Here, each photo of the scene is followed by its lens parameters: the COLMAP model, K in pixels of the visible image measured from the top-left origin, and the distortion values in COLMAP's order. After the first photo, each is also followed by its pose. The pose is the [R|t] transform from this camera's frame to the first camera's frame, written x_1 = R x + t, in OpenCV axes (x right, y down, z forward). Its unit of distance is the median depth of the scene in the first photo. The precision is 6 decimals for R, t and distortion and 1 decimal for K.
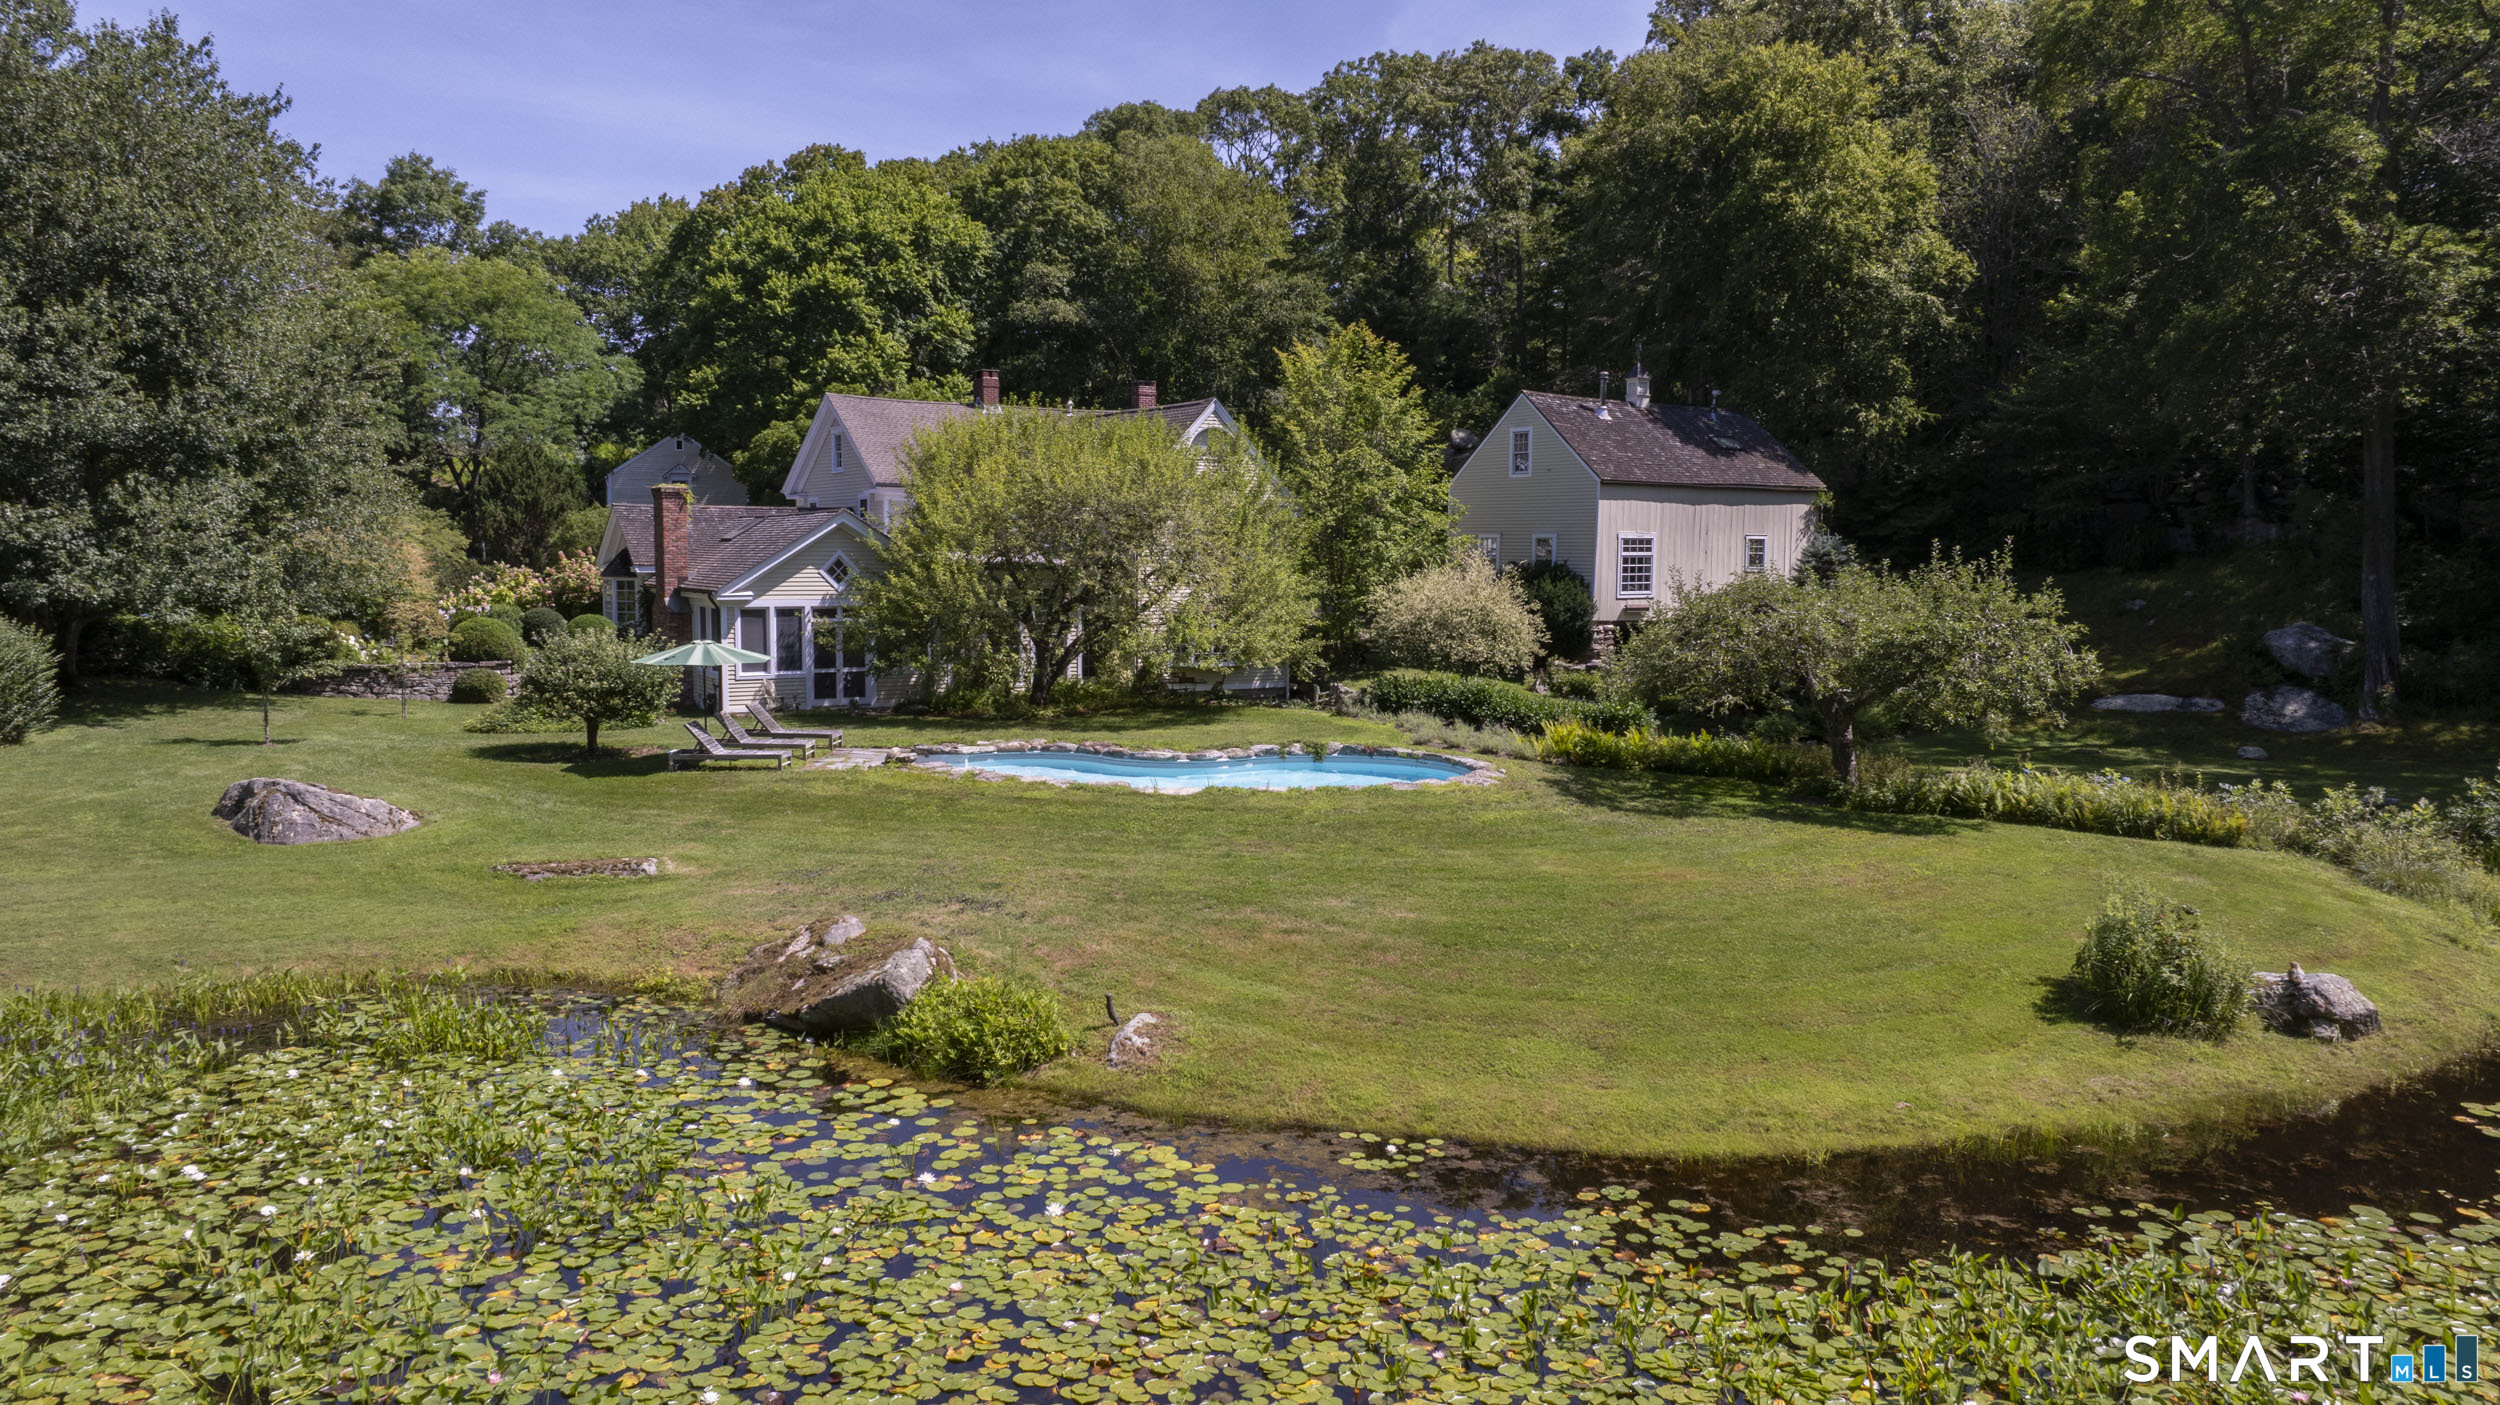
lens RADIAL K [[1913.0, 0, 1195.0], [0, 1913.0, 645.2], [0, 0, 1]] dist [-0.004309, -0.038987]
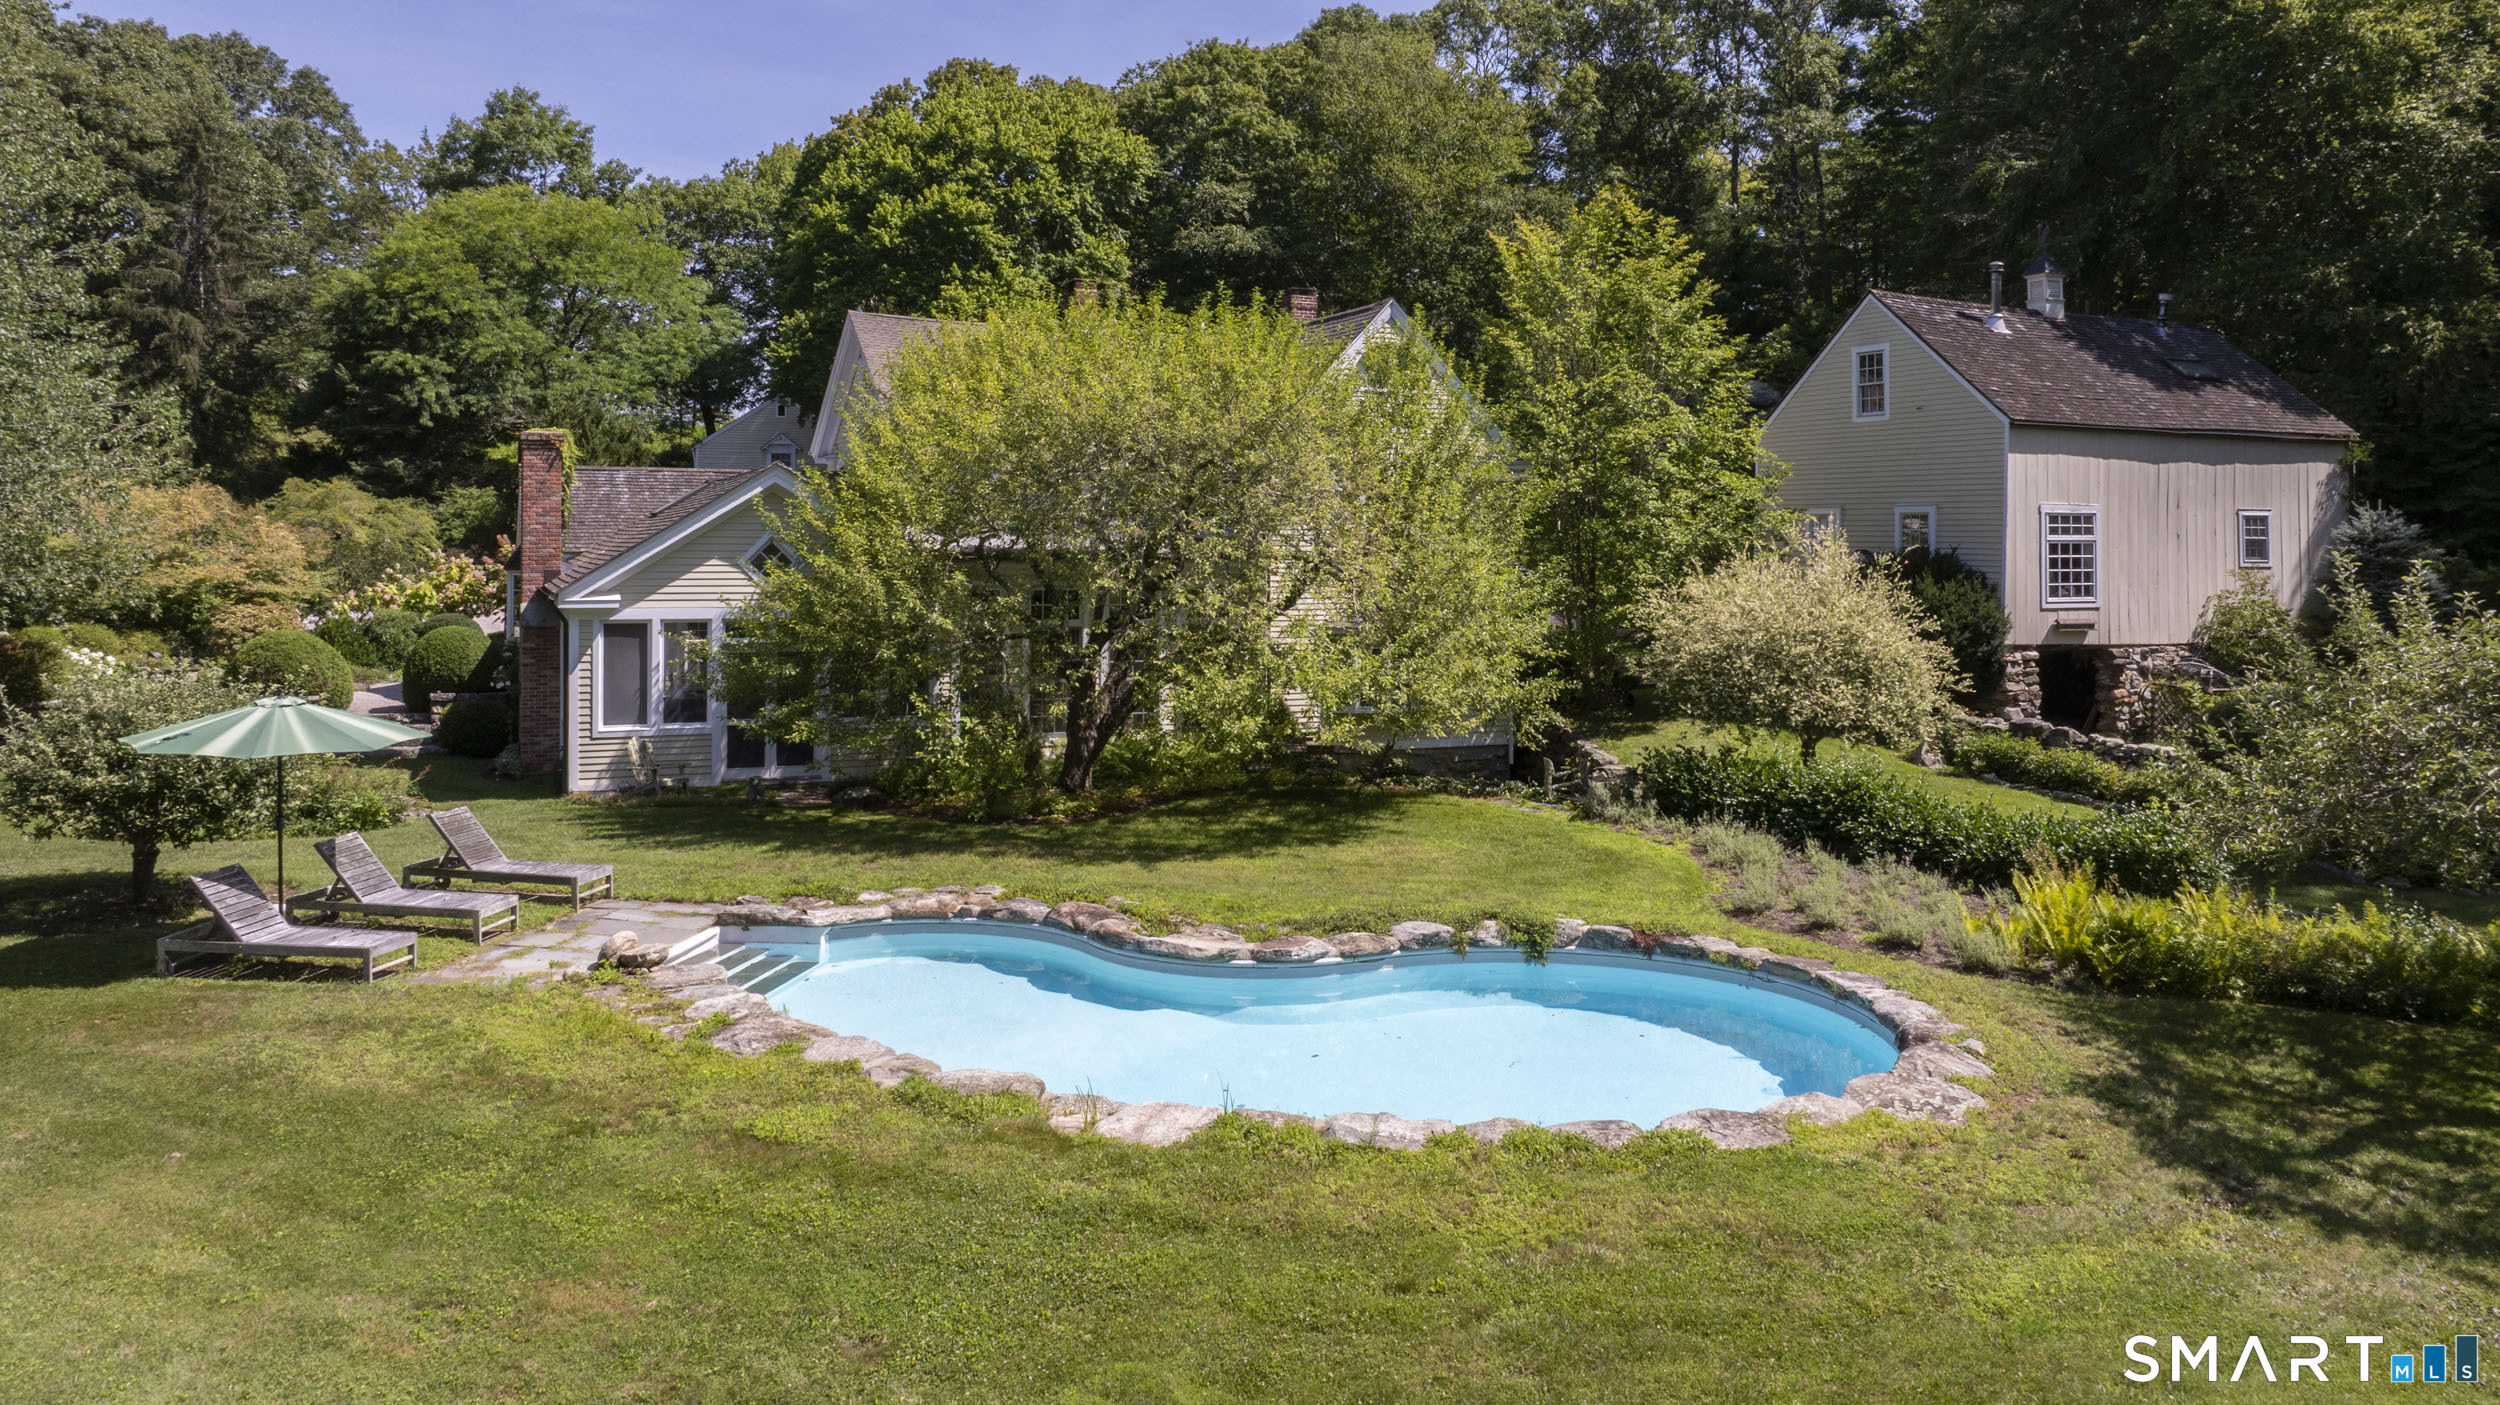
lens RADIAL K [[1913.0, 0, 1184.9], [0, 1913.0, 421.7], [0, 0, 1]] dist [-0.004309, -0.038987]
pose [[0.990183, -0.007470, -0.139577, 0.028815], [-0.008405, 0.993582, -0.112805, -0.011894], [0.139524, 0.112871, 0.983765, 0.320068]]
